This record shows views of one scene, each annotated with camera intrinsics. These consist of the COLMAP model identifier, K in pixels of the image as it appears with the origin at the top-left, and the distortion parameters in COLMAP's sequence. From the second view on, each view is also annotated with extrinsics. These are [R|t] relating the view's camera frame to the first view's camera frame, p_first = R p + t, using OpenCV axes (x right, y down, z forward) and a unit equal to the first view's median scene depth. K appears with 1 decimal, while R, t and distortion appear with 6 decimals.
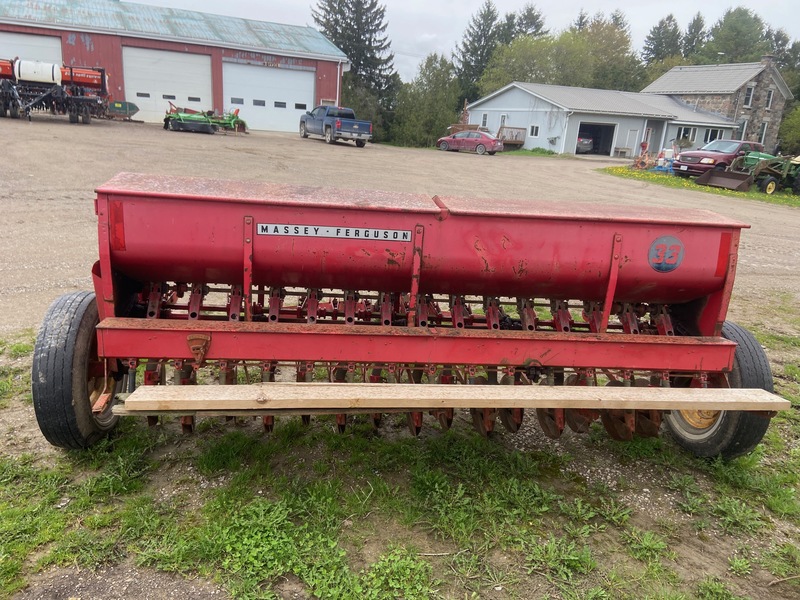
lens RADIAL K [[610.1, 0, 401.3], [0, 610.1, 299.0], [0, 0, 1]] dist [0.083648, -0.092357]
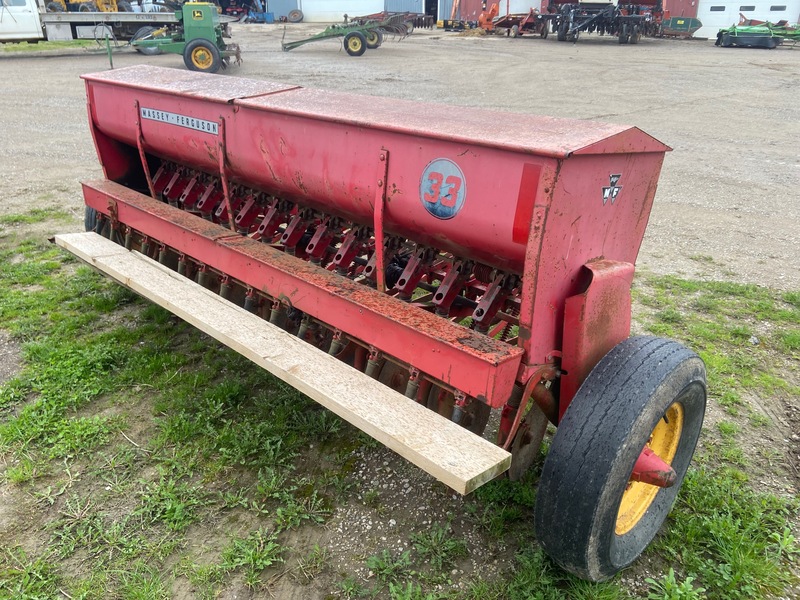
lens RADIAL K [[610.1, 0, 407.4], [0, 610.1, 301.6], [0, 0, 1]] dist [0.083648, -0.092357]
pose [[0.638357, 0.259414, -0.724710, 0.878852], [-0.174162, 0.965760, 0.192290, -0.075939], [0.749779, 0.003467, 0.661680, 0.567974]]
